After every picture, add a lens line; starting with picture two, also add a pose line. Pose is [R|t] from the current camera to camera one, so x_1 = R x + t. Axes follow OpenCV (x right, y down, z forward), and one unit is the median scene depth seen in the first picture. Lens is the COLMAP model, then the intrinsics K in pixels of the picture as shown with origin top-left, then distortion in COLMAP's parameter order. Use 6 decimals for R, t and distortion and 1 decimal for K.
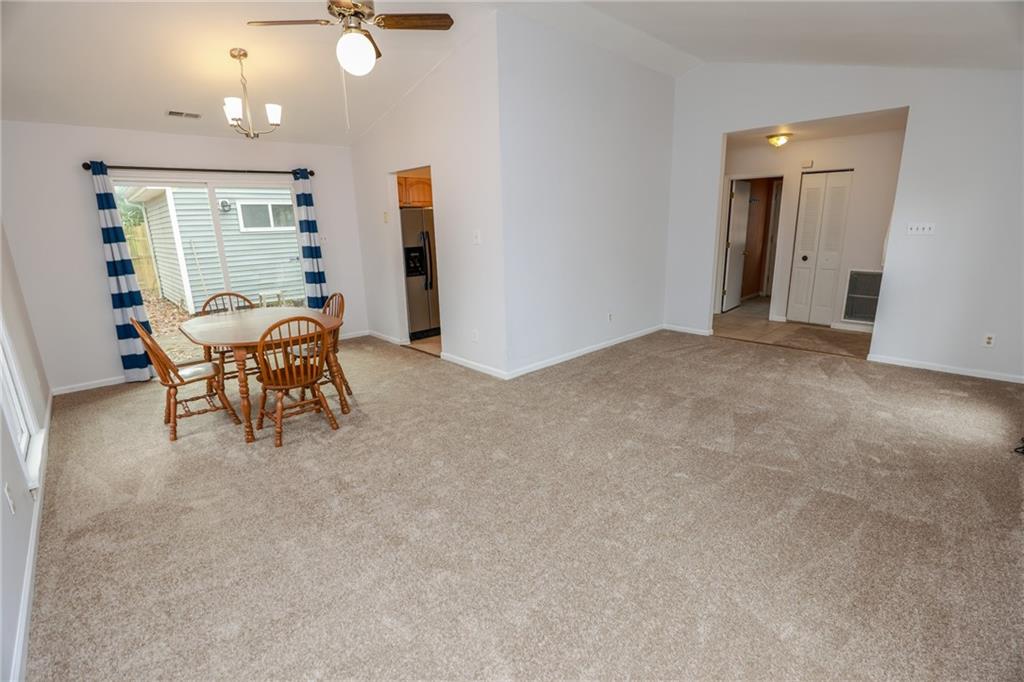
lens RADIAL K [[466.5, 0, 514.2], [0, 466.5, 341.3], [0, 0, 1]] dist [-0.025498, 0.001501]
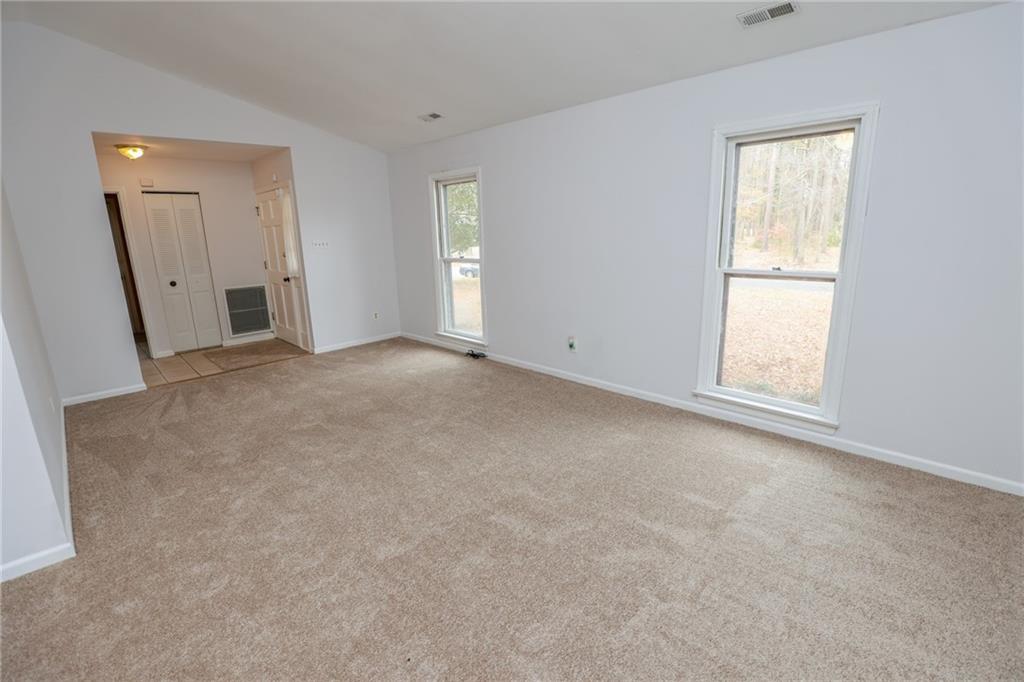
lens RADIAL K [[466.5, 0, 514.3], [0, 466.5, 341.3], [0, 0, 1]] dist [-0.025498, 0.001501]
pose [[-0.023354, -0.207652, 0.977924, -0.405536], [0.274914, 0.939145, 0.205983, -0.093294], [-0.961185, 0.273655, 0.035154, 0.431616]]
